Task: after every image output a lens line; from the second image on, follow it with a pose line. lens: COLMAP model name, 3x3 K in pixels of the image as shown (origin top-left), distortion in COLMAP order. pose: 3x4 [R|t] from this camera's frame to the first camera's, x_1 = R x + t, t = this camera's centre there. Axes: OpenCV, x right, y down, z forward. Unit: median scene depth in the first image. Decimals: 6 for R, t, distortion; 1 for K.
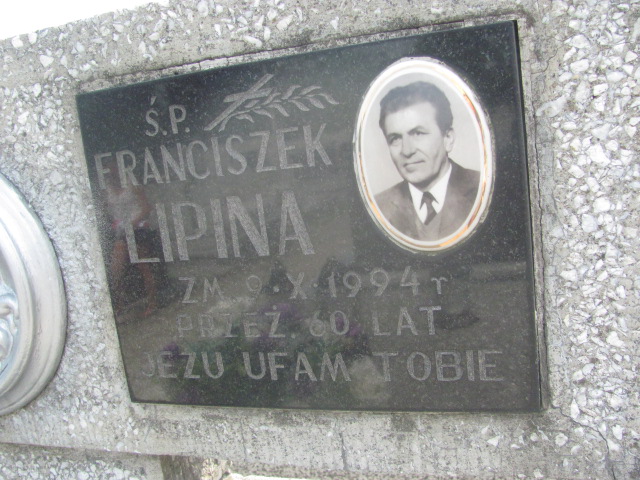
lens RADIAL K [[672.8, 0, 320.0], [0, 672.8, 240.0], [0, 0, 1]] dist [-0.253545, -0.004559]
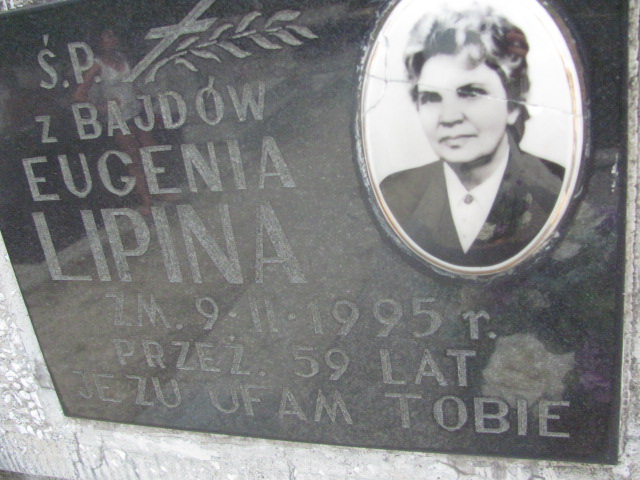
lens RADIAL K [[672.8, 0, 320.0], [0, 672.8, 240.0], [0, 0, 1]] dist [-0.253545, -0.004559]
pose [[0.988200, 0.068427, -0.137034, 0.106520], [-0.056969, 0.994677, 0.085860, -0.062816], [0.142180, -0.077041, 0.986838, 0.318685]]
